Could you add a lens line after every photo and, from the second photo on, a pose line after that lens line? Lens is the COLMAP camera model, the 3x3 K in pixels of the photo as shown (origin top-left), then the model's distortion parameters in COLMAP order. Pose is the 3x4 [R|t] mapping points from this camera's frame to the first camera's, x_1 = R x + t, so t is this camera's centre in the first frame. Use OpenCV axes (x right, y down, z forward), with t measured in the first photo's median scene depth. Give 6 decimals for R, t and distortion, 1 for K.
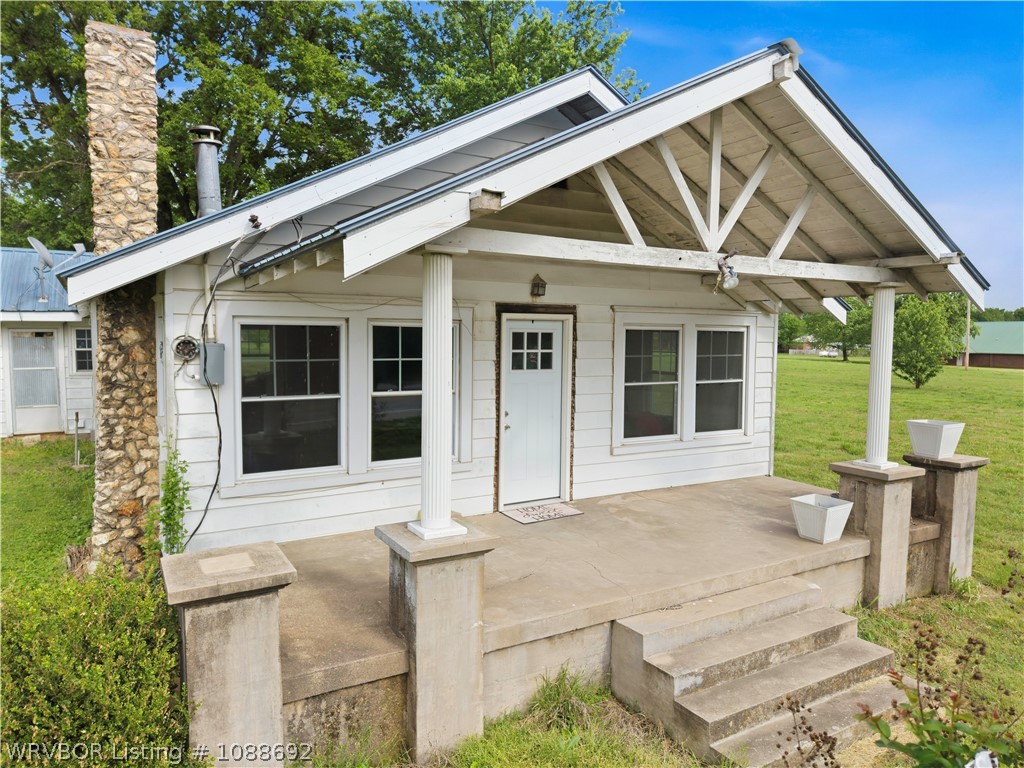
lens RADIAL K [[669.9, 0, 512.0], [0, 669.9, 384.0], [0, 0, 1]] dist [0.080233, -0.142674]
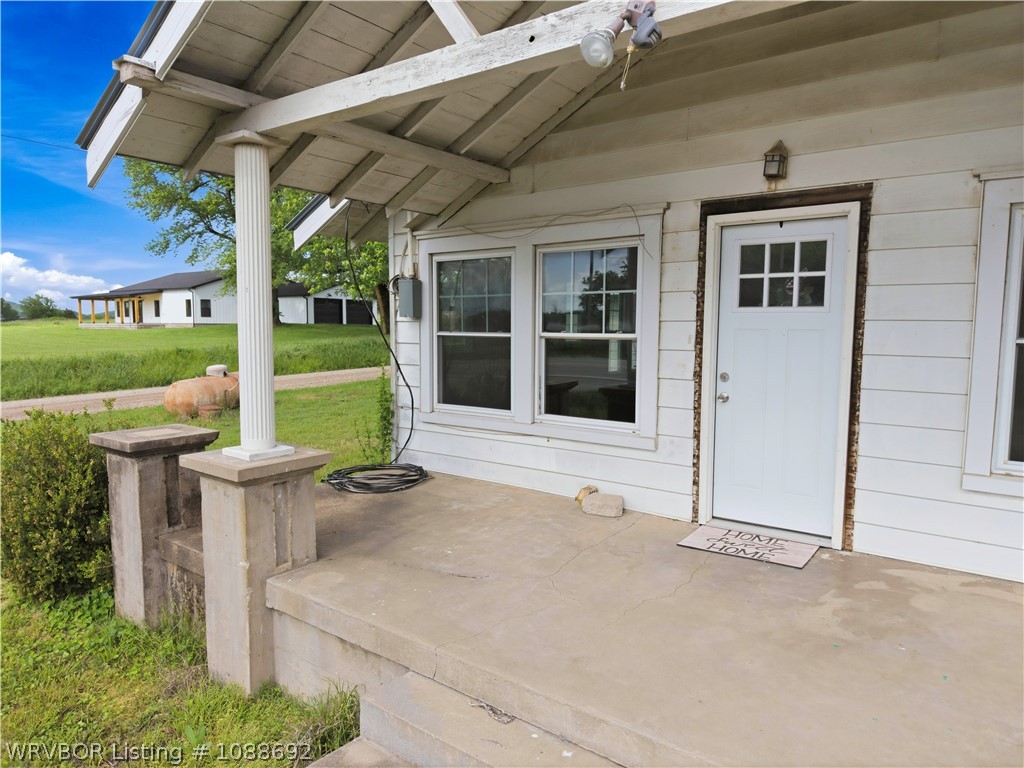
lens RADIAL K [[685.7, 0, 515.2], [0, 685.7, 385.3], [0, 0, 1]] dist [0.032484, -0.030748]
pose [[0.380028, 0.077514, -0.921721, 0.521869], [-0.066936, 0.996175, 0.056177, 0.029641], [0.922550, 0.040348, 0.383763, 0.570525]]
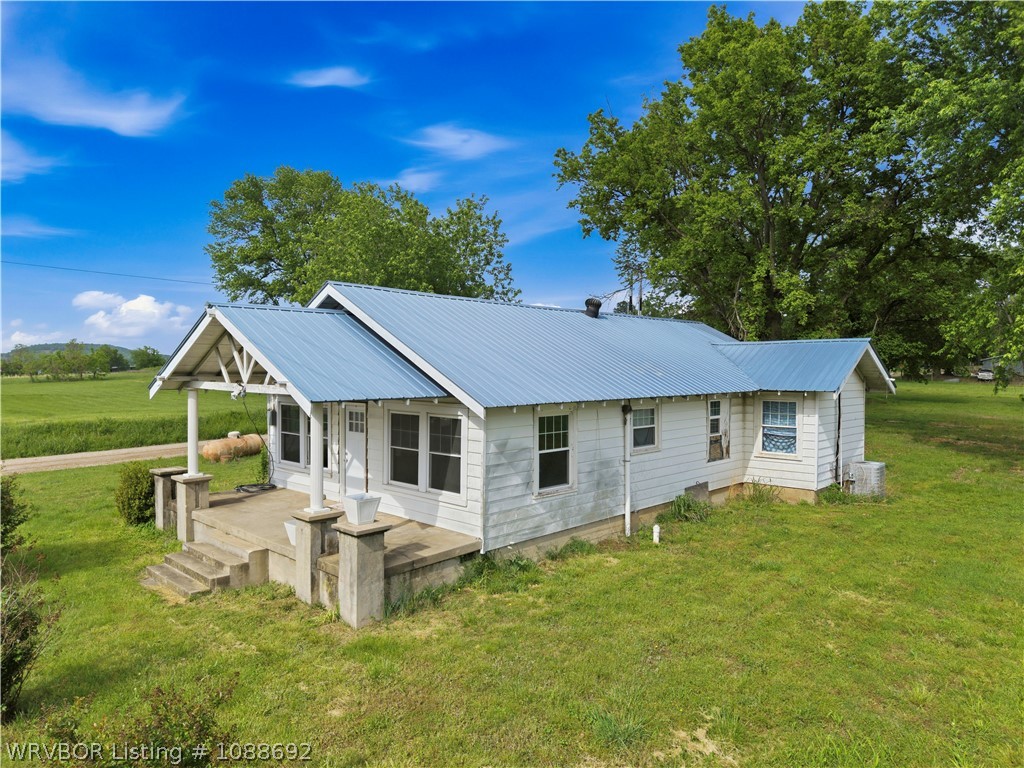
lens RADIAL K [[685.7, 0, 515.2], [0, 685.7, 385.3], [0, 0, 1]] dist [0.032484, -0.030748]
pose [[0.275000, 0.020725, -0.961221, 2.046562], [-0.068444, 0.997653, 0.001929, -0.189895], [0.959005, 0.065259, 0.275773, 0.914089]]
